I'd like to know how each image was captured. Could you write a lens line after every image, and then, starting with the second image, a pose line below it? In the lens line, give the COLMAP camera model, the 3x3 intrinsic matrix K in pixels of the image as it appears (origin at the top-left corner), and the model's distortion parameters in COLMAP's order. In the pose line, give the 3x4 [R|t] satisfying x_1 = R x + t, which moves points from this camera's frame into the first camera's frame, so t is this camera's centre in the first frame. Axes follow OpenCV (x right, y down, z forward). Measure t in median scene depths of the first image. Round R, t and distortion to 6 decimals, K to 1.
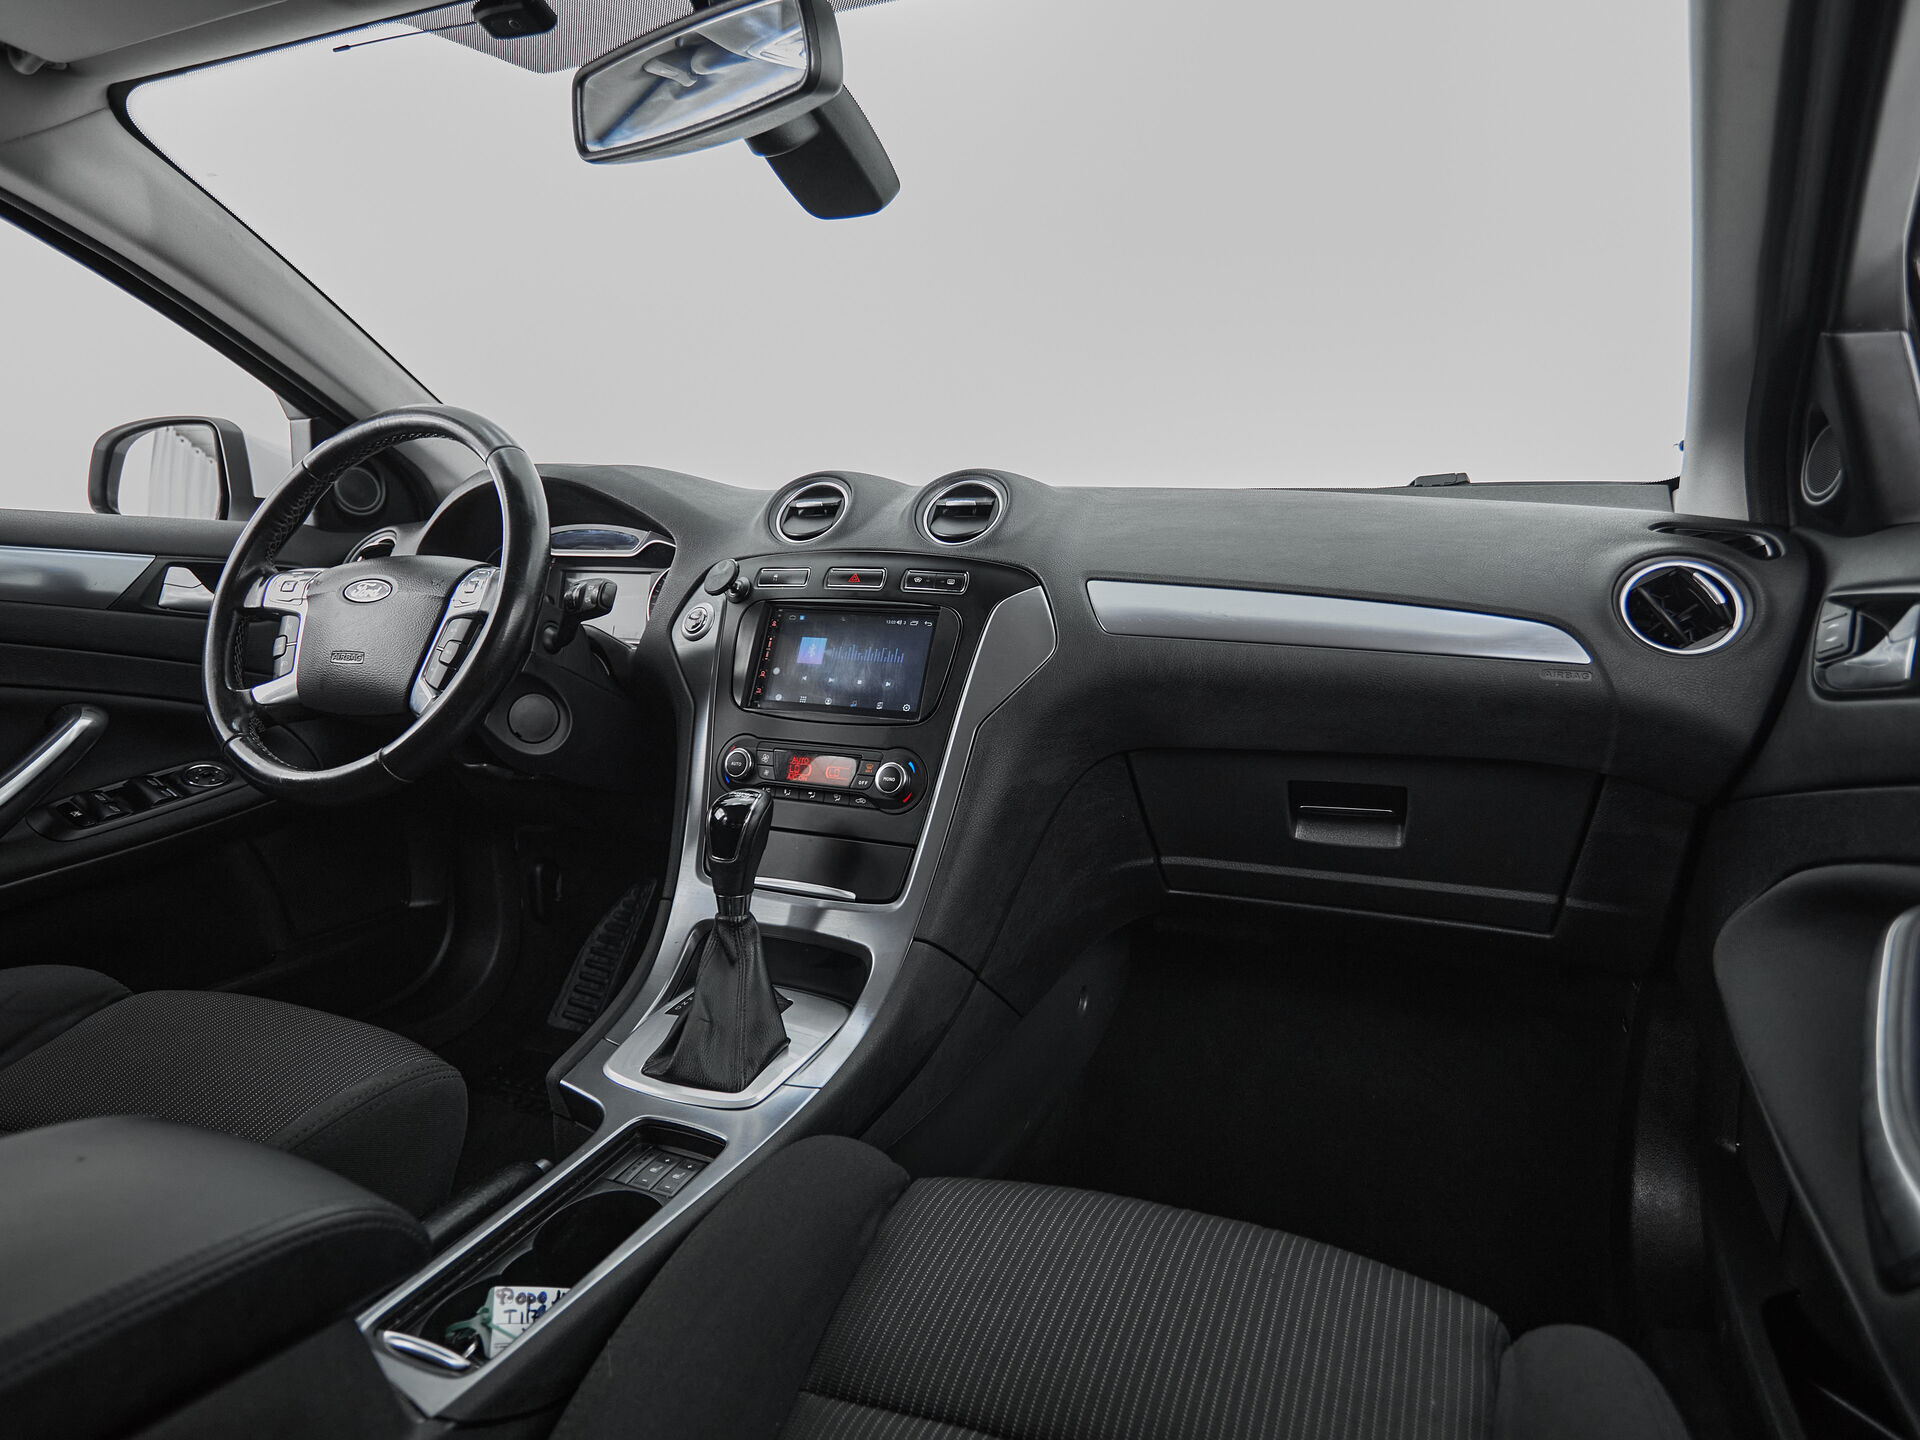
lens RADIAL K [[1074.5, 0, 960.0], [0, 1074.5, 720.0], [0, 0, 1]] dist [0.003783, 0.000508]
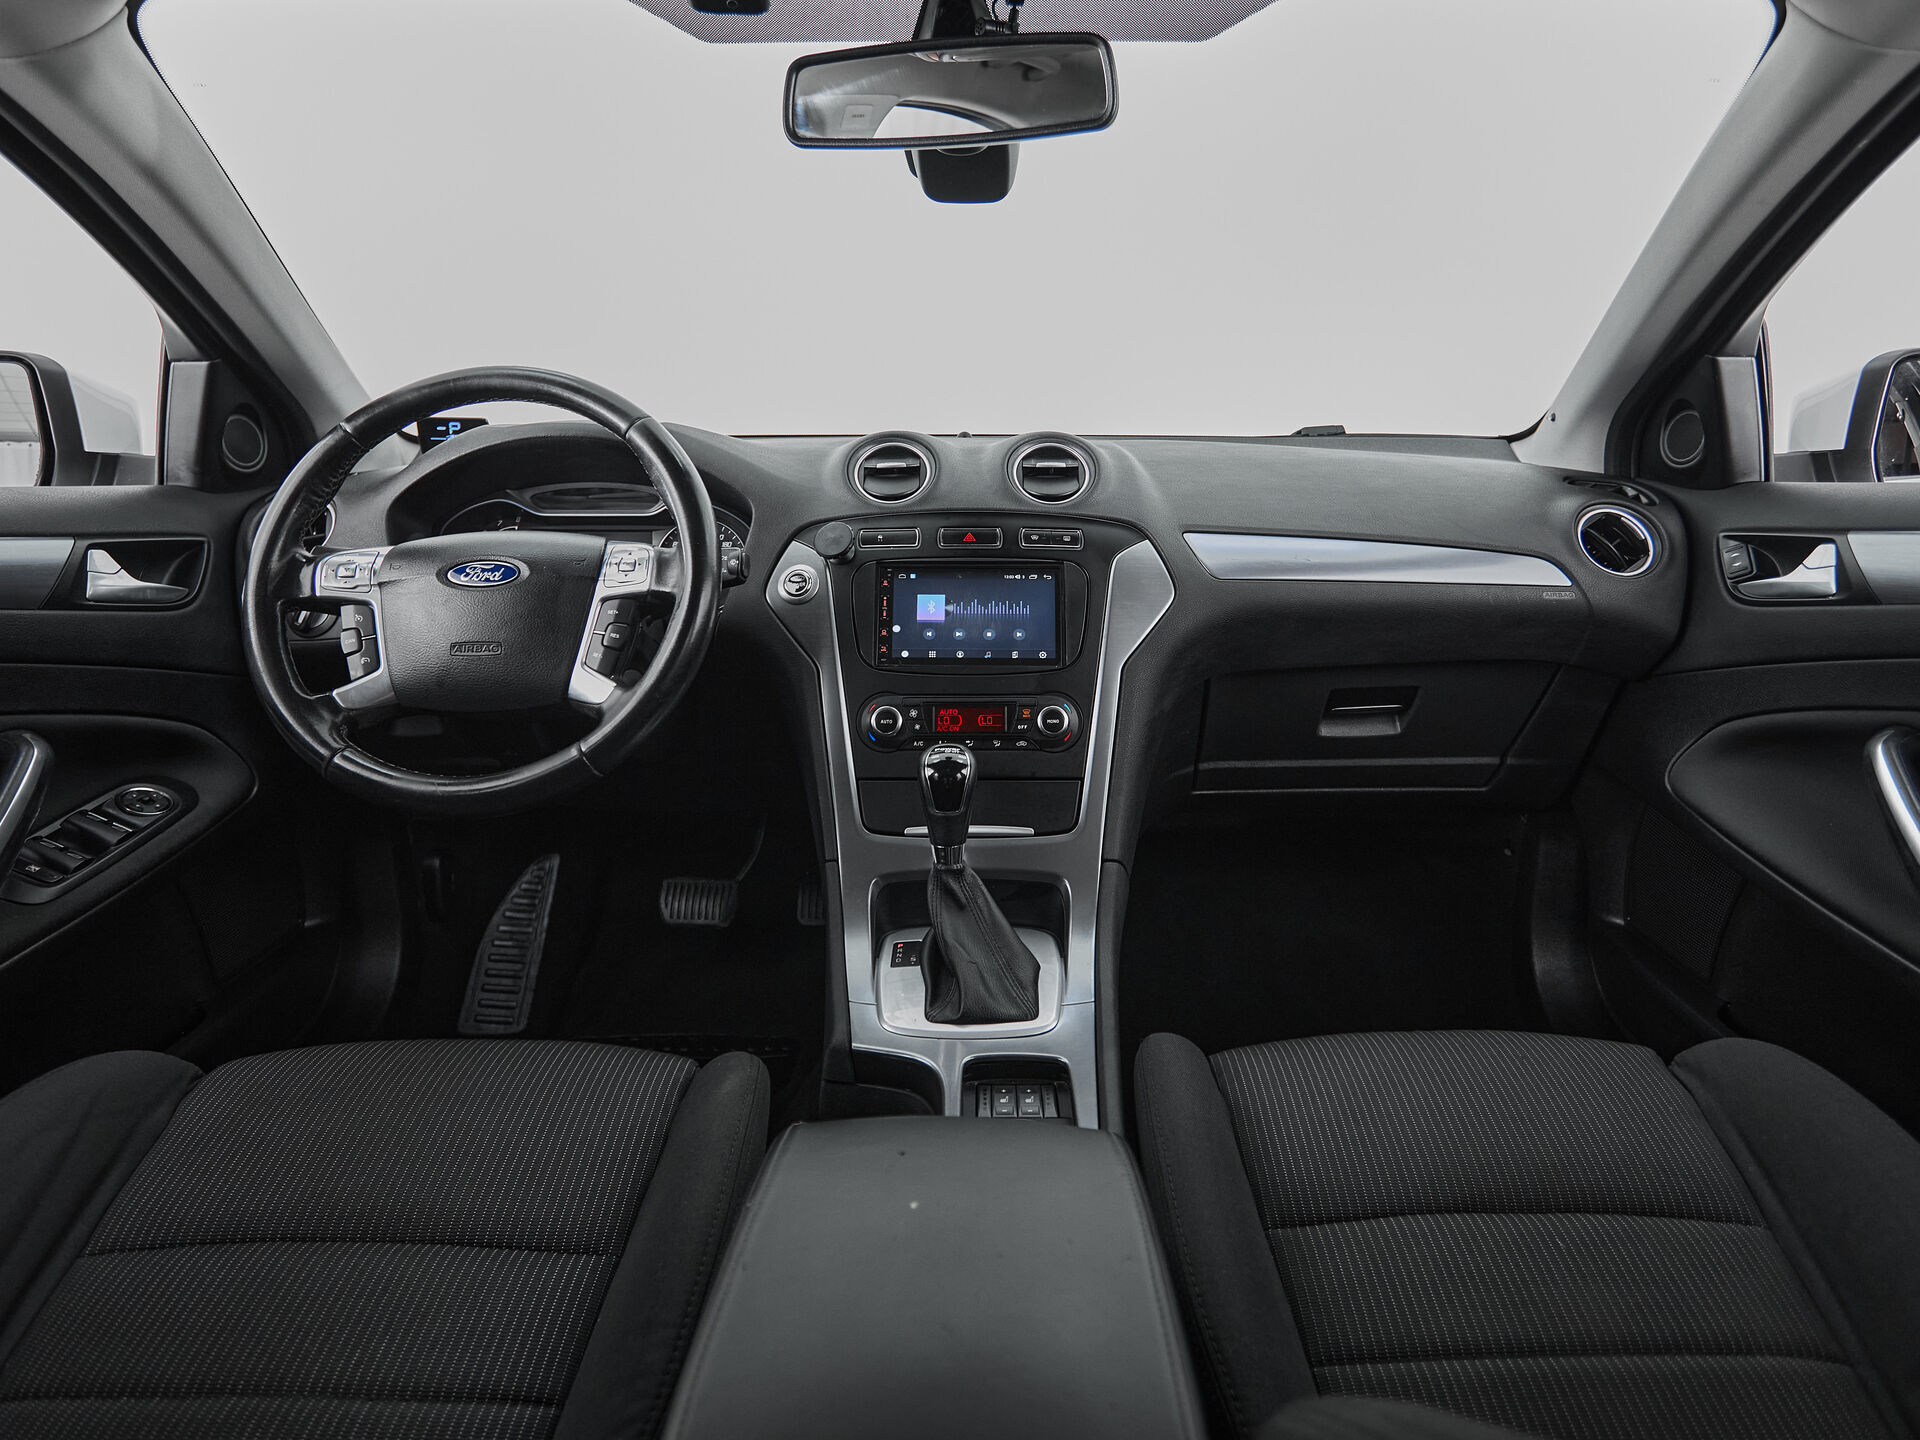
lens RADIAL K [[1108.2, 0, 959.4], [0, 1108.2, 642.5], [0, 0, 1]] dist [0.001745, -0.000387]
pose [[0.926029, -0.076108, 0.369701, -0.531633], [0.071729, 0.997096, 0.025598, -0.057706], [-0.370575, 0.002813, 0.928798, -0.018865]]
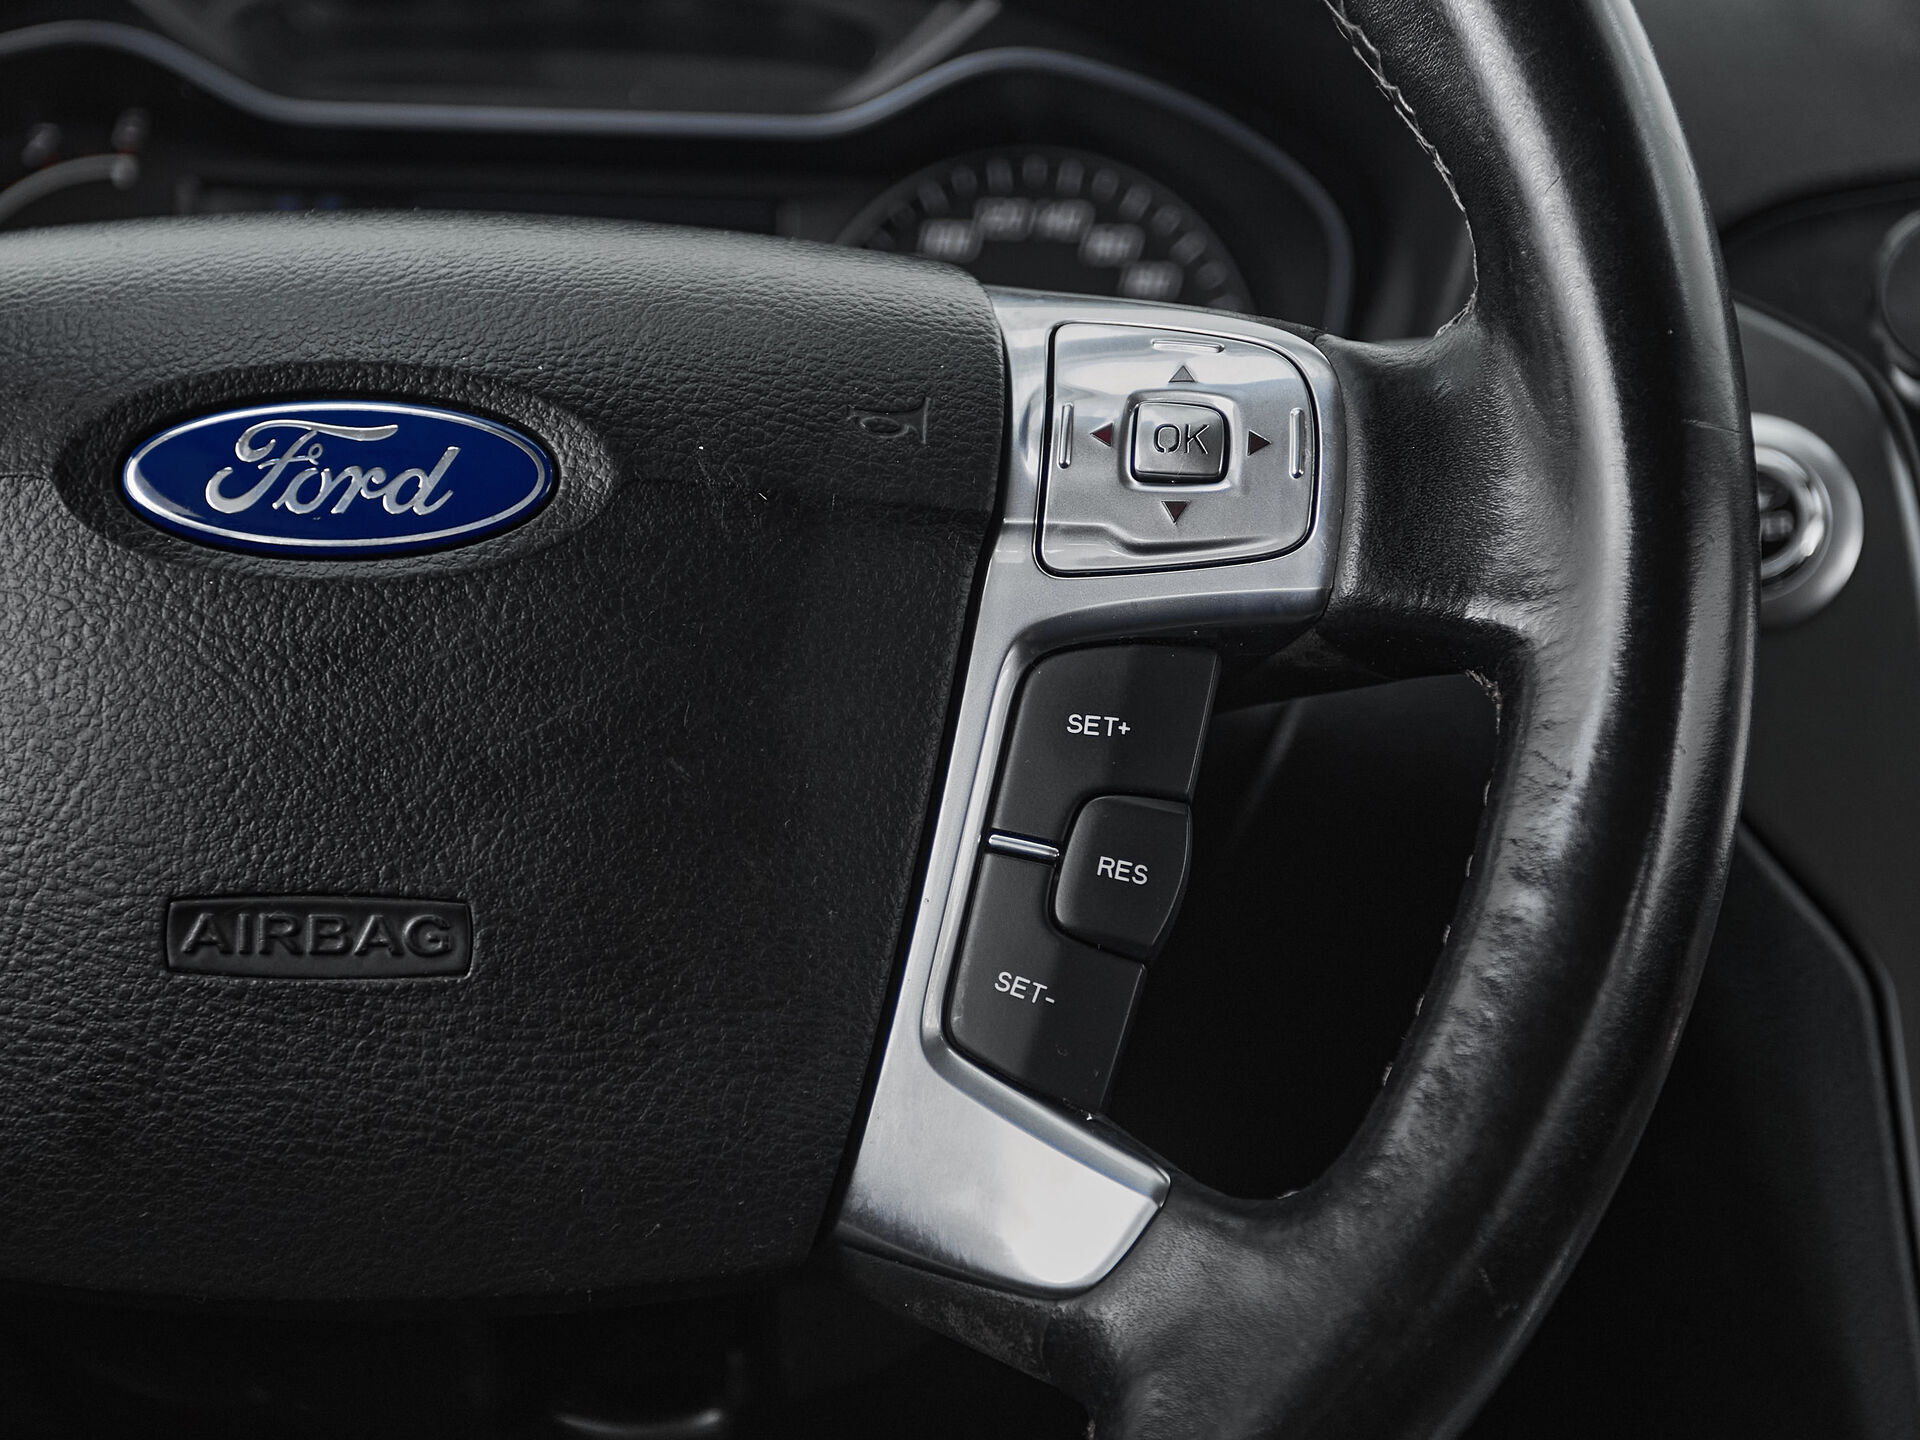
lens RADIAL K [[3657.8, 0, 961.6], [0, 3657.8, 773.8], [0, 0, 1]] dist [0.032386, 0.020825]
pose [[0.934685, -0.074085, 0.347673, -0.654794], [0.044969, 0.994827, 0.091092, -0.122201], [-0.352622, -0.069508, 0.933181, 0.487072]]
